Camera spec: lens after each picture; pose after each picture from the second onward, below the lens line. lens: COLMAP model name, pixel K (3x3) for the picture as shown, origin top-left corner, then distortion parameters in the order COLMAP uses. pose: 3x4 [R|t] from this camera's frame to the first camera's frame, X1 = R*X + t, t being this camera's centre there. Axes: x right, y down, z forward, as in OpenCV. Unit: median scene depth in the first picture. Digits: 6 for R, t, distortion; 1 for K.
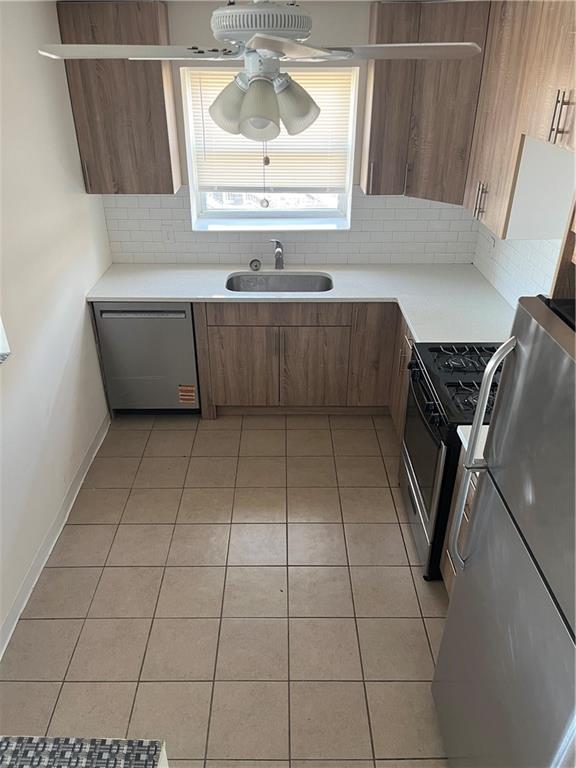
lens RADIAL K [[581.8, 0, 285.0], [0, 581.8, 394.4], [0, 0, 1]] dist [0.043516, -0.054900]
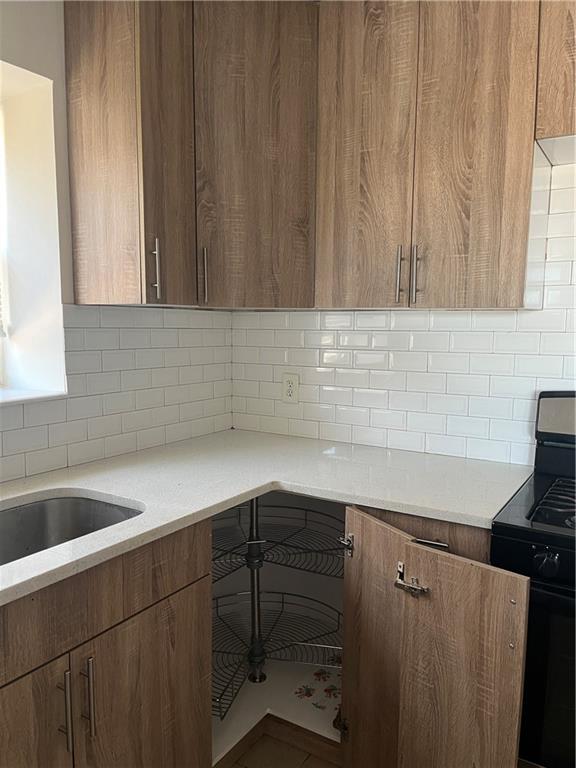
lens RADIAL K [[581.8, 0, 285.0], [0, 581.8, 394.4], [0, 0, 1]] dist [0.043516, -0.054900]
pose [[0.527141, -0.085980, 0.845417, -0.222035], [0.424080, 0.888744, -0.174040, -0.144315], [-0.736395, 0.450268, 0.504956, 0.725525]]
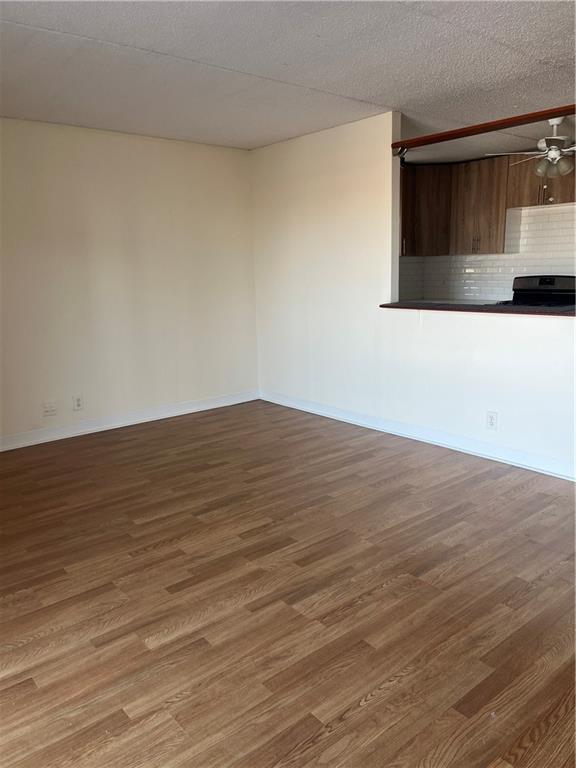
lens RADIAL K [[625.6, 0, 288.0], [0, 625.6, 384.0], [0, 0, 1]] dist [0.050395, 0.001694]
pose [[0.760107, -0.139584, 0.634629, -1.455898], [0.348299, 0.912023, -0.216569, 0.331493], [-0.548566, 0.385656, 0.741852, -0.100029]]
